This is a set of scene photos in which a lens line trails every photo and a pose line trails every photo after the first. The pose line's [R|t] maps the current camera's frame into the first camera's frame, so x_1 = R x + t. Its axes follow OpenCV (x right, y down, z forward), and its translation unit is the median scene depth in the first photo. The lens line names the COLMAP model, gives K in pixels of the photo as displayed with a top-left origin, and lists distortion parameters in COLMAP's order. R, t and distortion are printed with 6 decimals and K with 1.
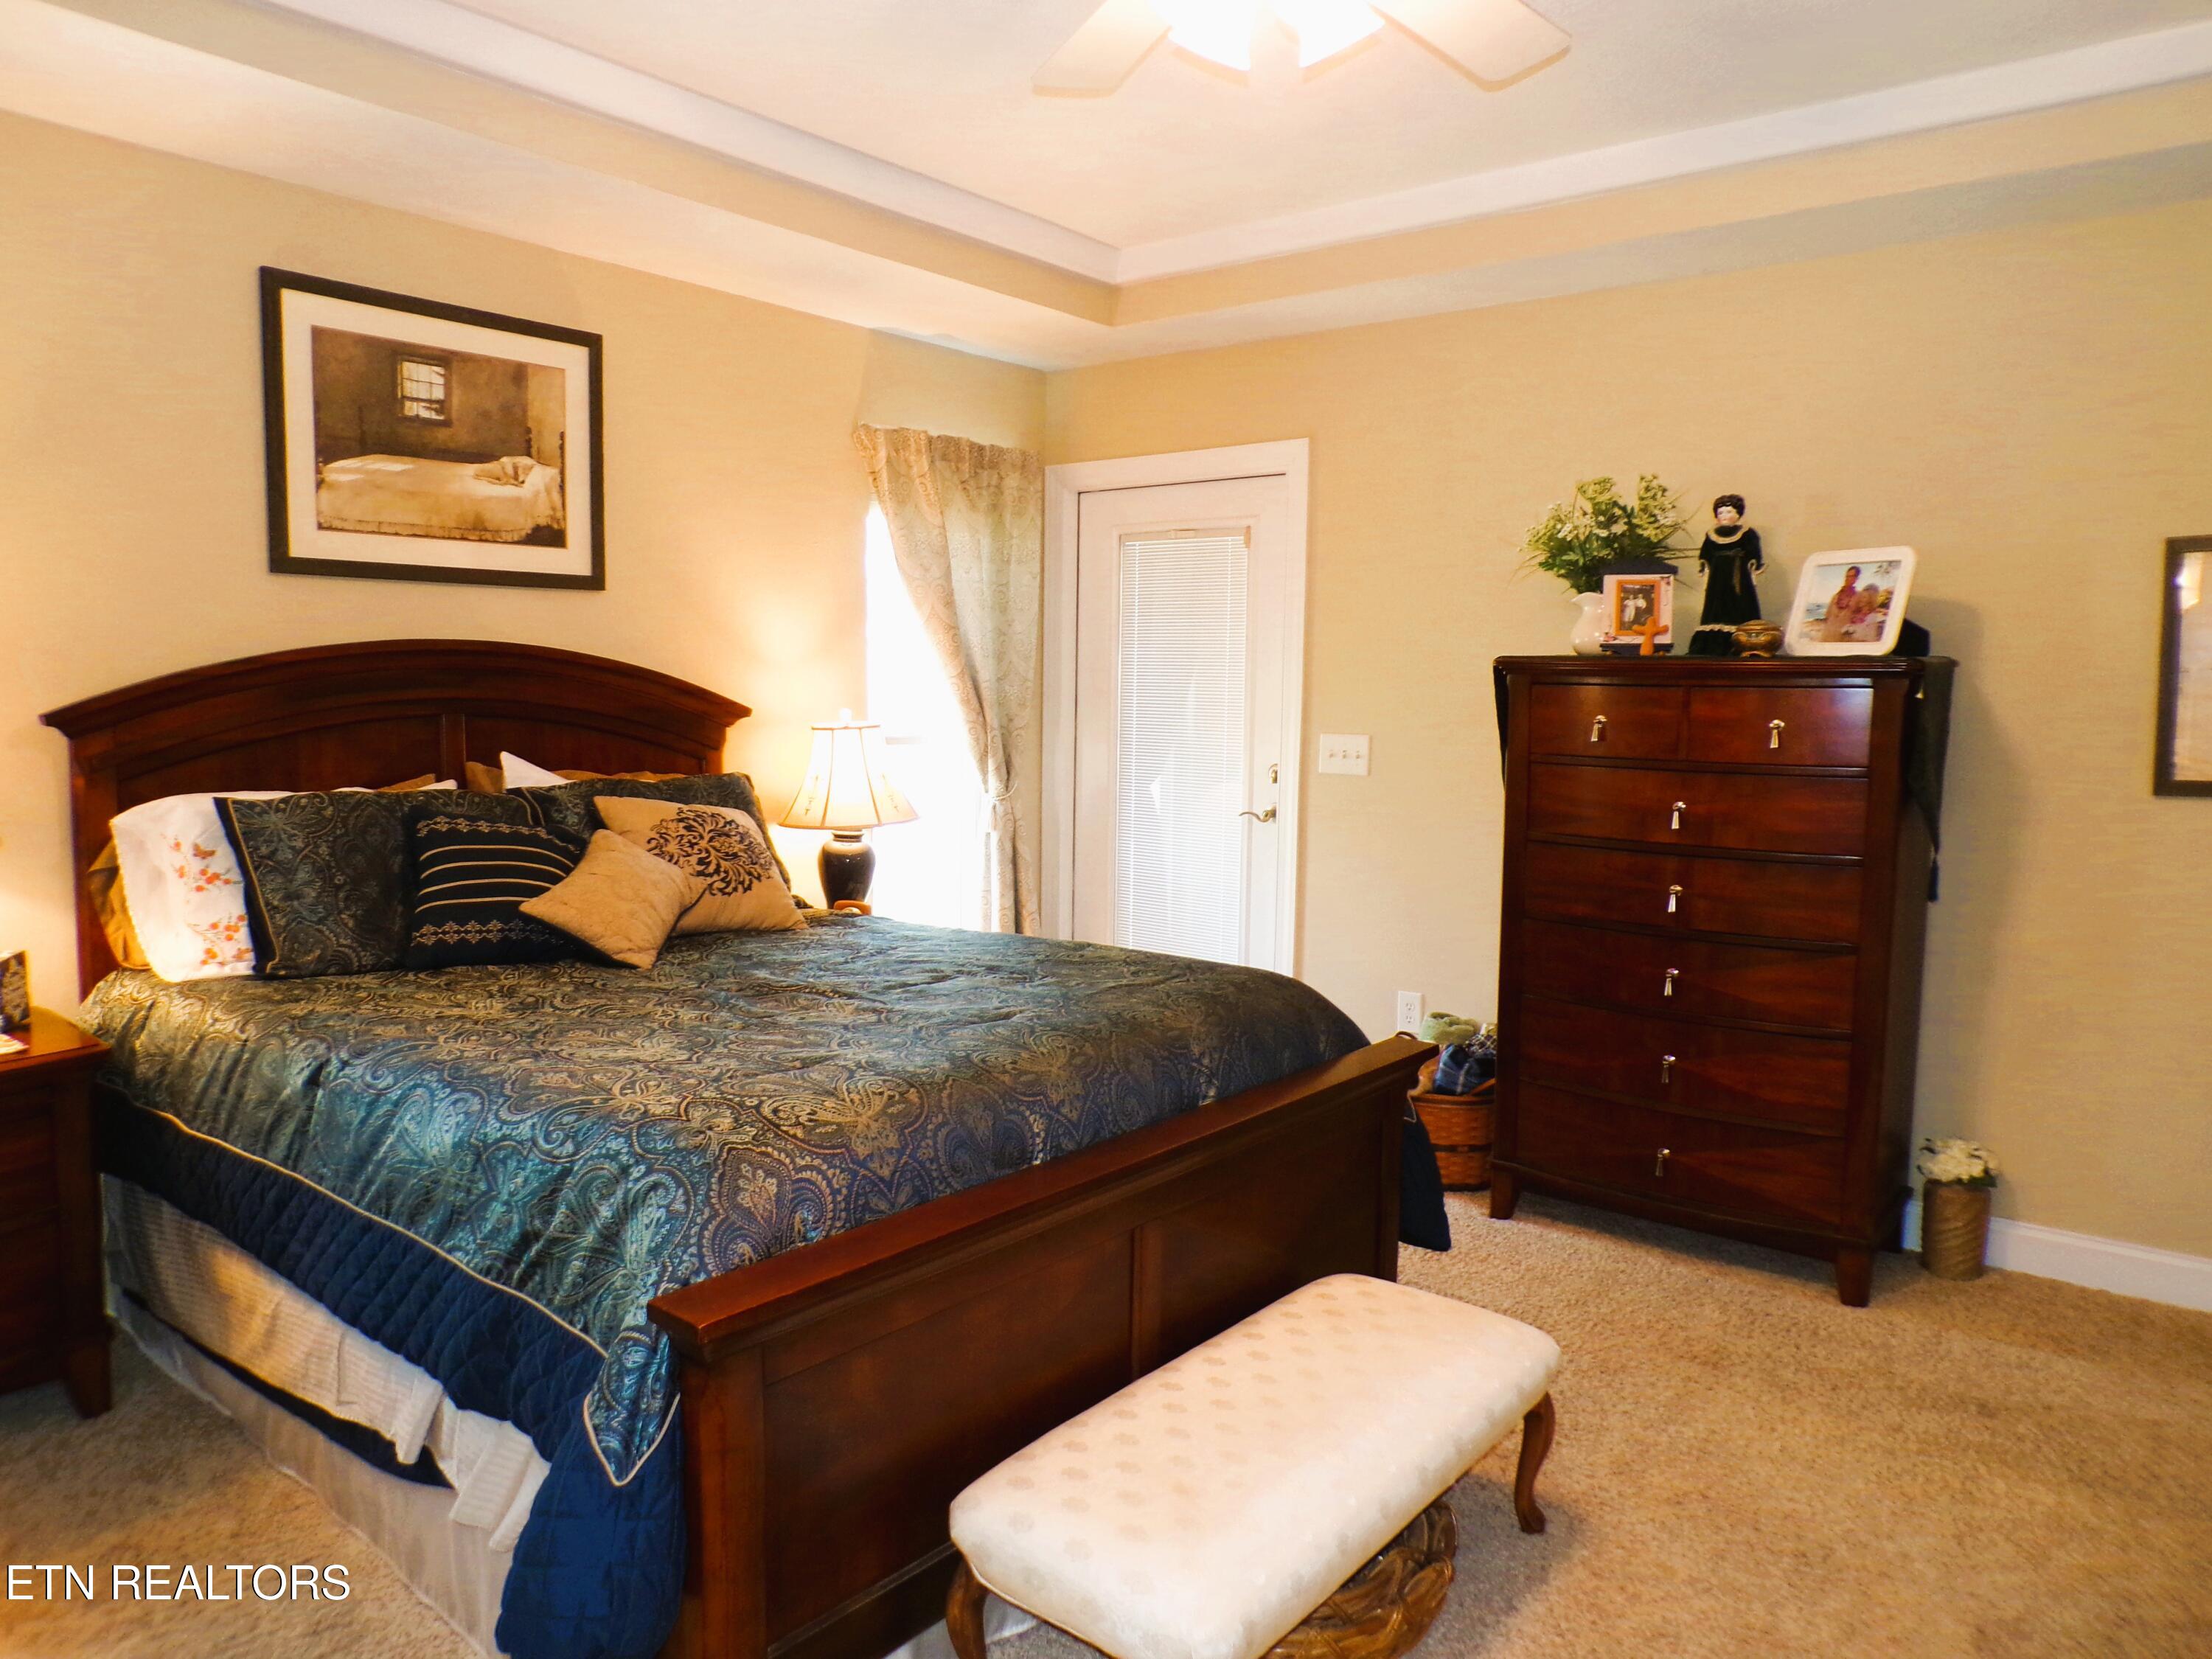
lens RADIAL K [[1503.9, 0, 1102.5], [0, 1503.9, 825.2], [0, 0, 1]] dist [-0.037086, 0.019743]
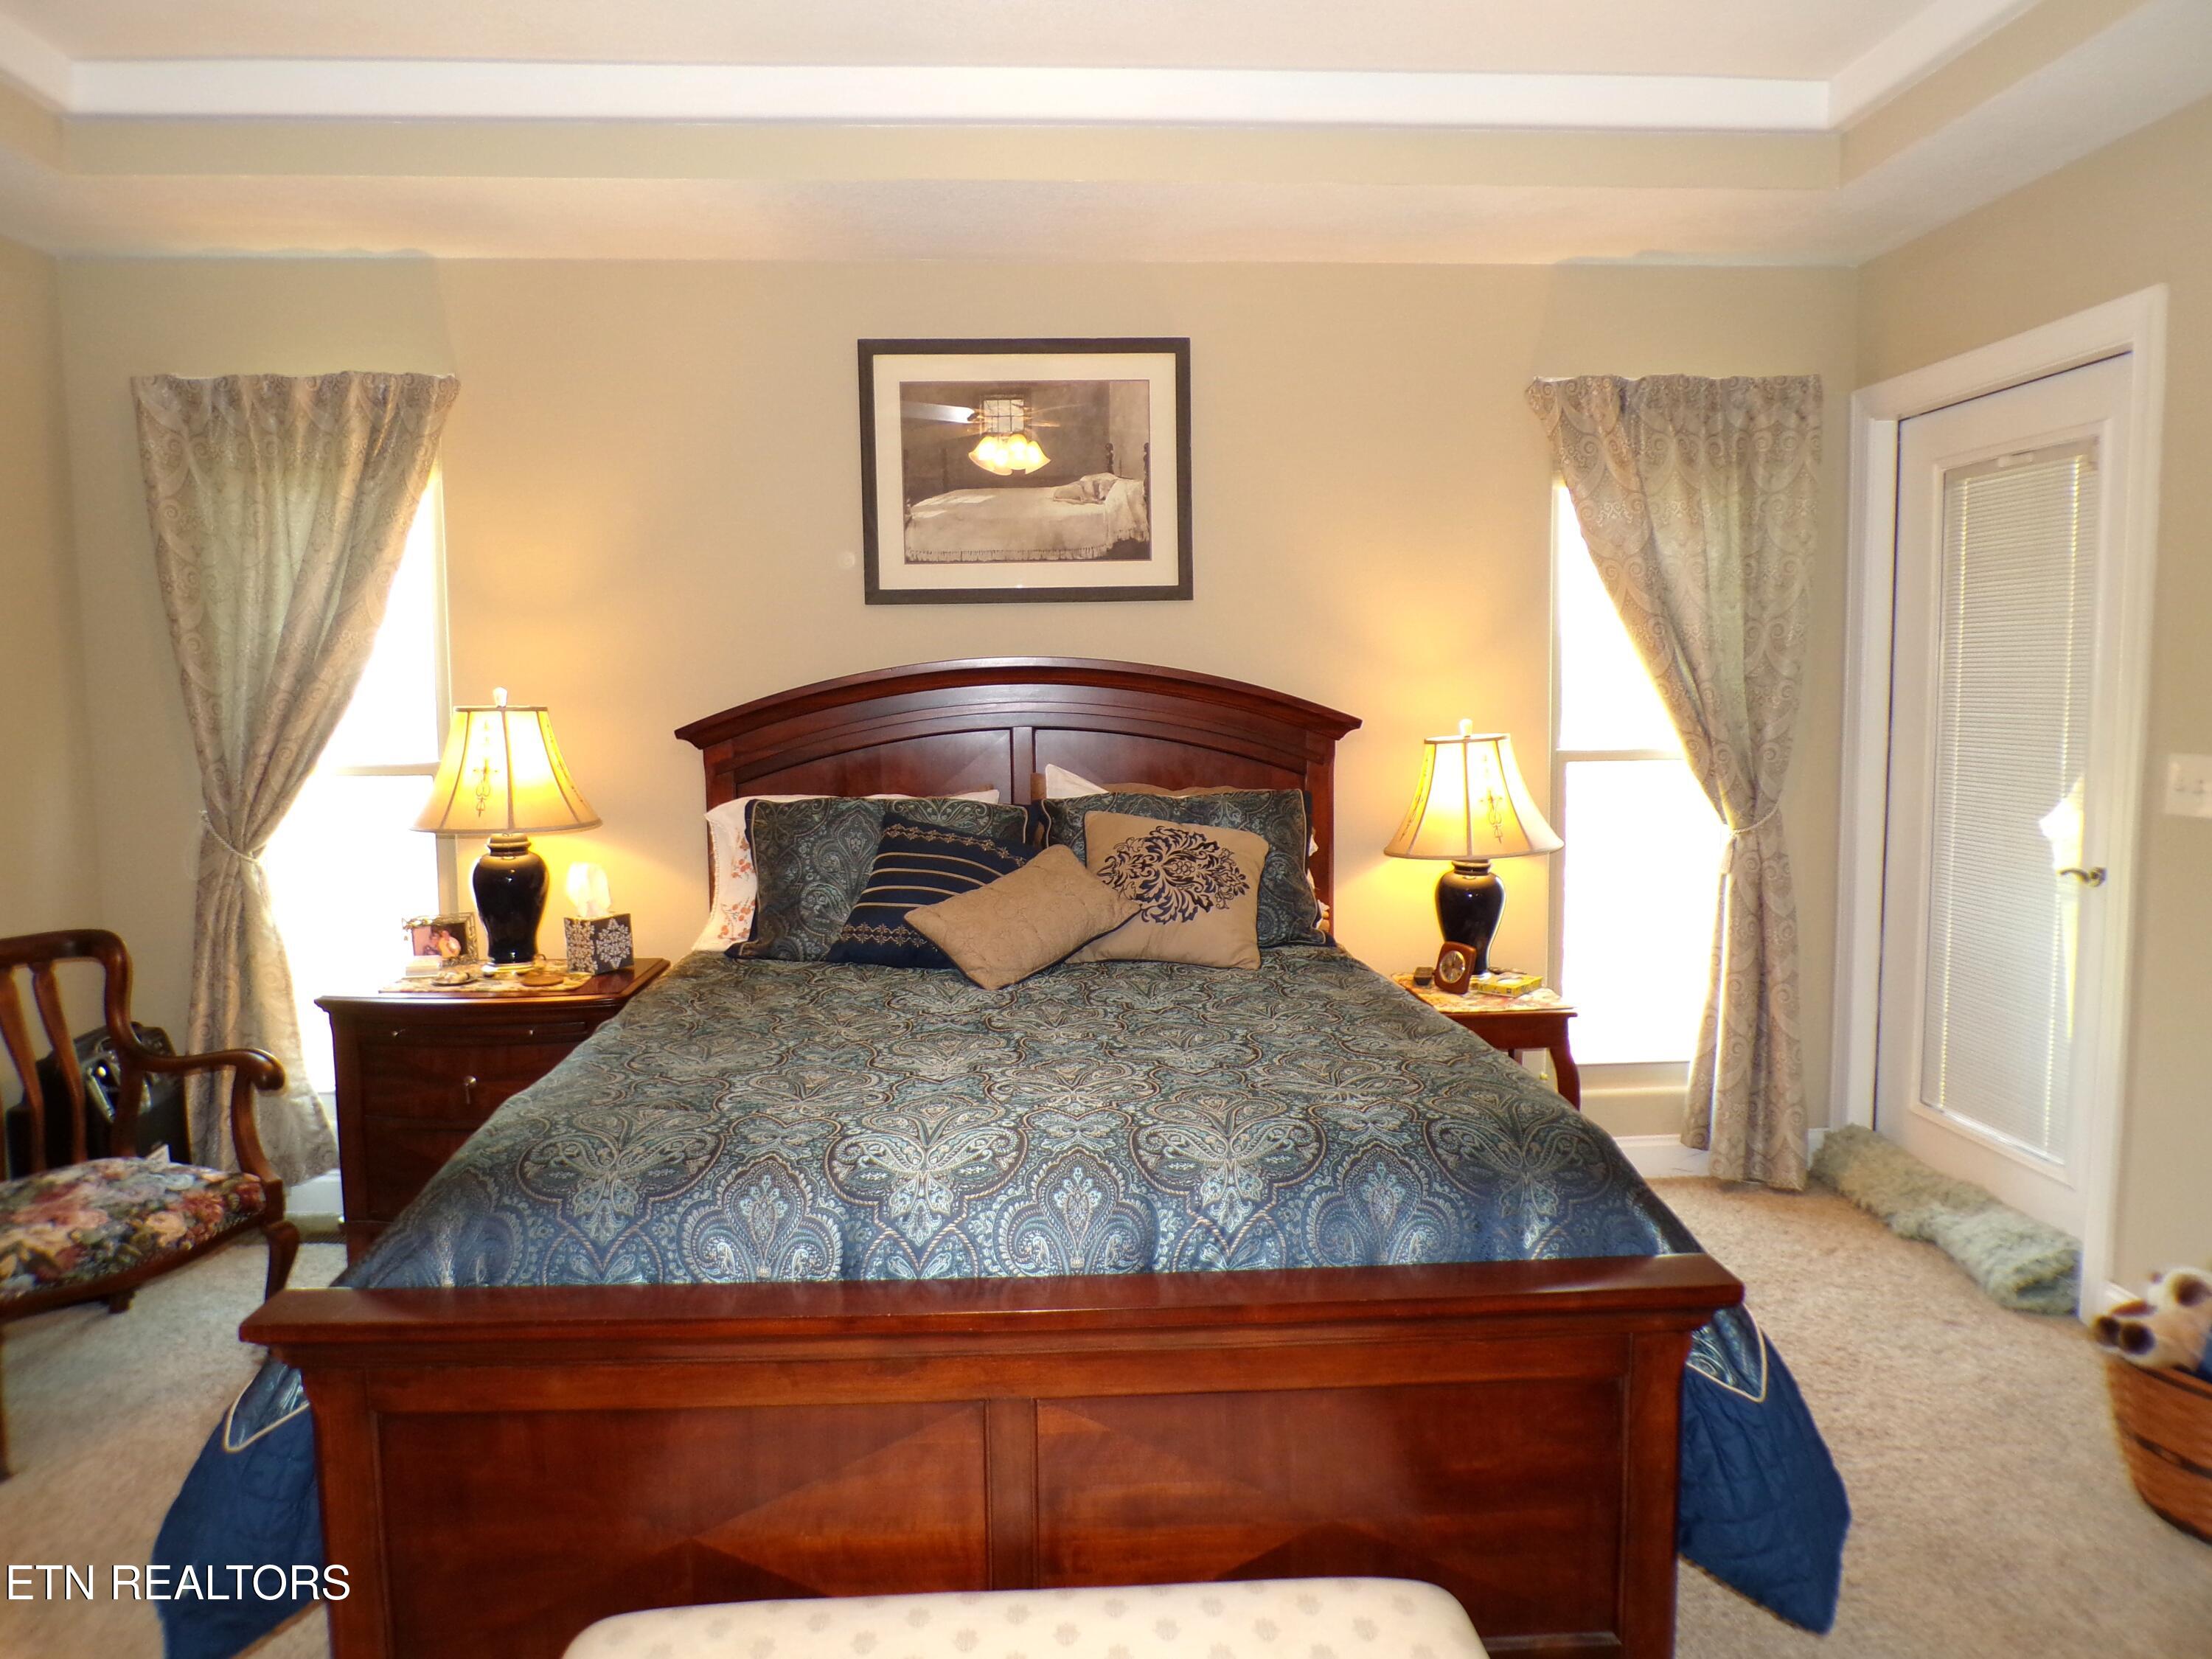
lens RADIAL K [[1503.9, 0, 1102.4], [0, 1503.9, 831.5], [0, 0, 1]] dist [-0.037086, 0.019743]
pose [[0.672185, 0.049097, -0.738754, 0.379740], [-0.047784, 0.998595, 0.022887, -0.027013], [0.738840, 0.019916, 0.673587, 0.318276]]
